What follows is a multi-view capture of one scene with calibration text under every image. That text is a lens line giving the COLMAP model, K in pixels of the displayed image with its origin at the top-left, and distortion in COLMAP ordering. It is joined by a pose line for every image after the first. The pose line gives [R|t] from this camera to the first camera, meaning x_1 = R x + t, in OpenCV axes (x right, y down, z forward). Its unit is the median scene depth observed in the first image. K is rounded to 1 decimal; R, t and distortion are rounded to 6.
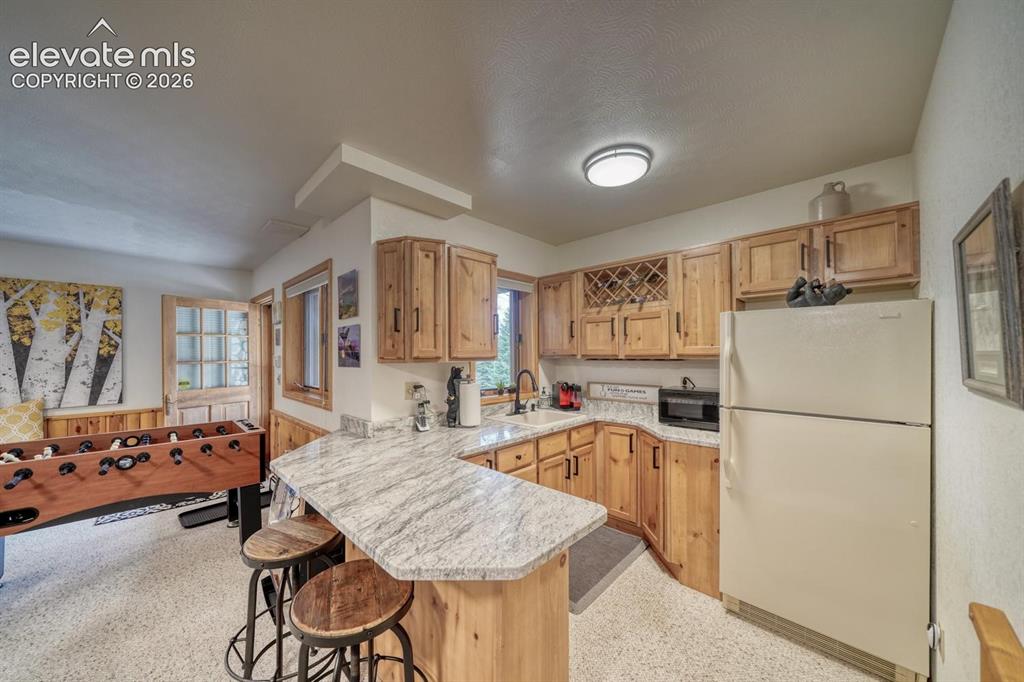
lens RADIAL K [[356.4, 0, 505.8], [0, 356.4, 350.4], [0, 0, 1]] dist [-0.006786, 0.000915]
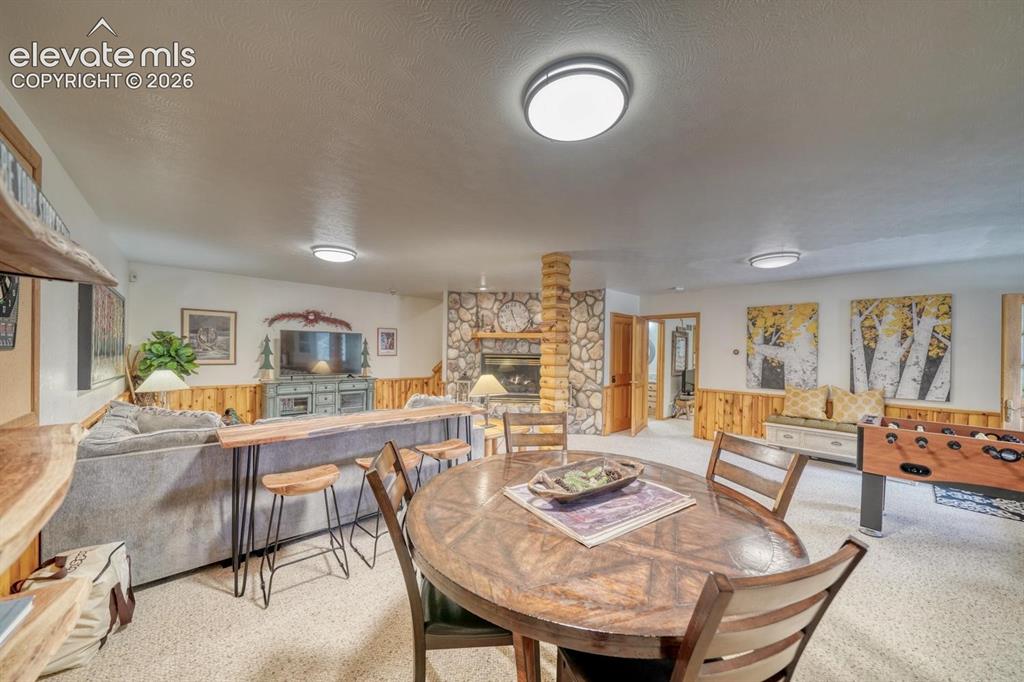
lens RADIAL K [[356.4, 0, 506.0], [0, 356.4, 351.3], [0, 0, 1]] dist [-0.006786, 0.000915]
pose [[-0.068800, 0.007586, -0.997602, 0.077576], [-0.005201, 0.999955, 0.007962, -0.005160], [0.997617, 0.005736, -0.068758, -0.284183]]
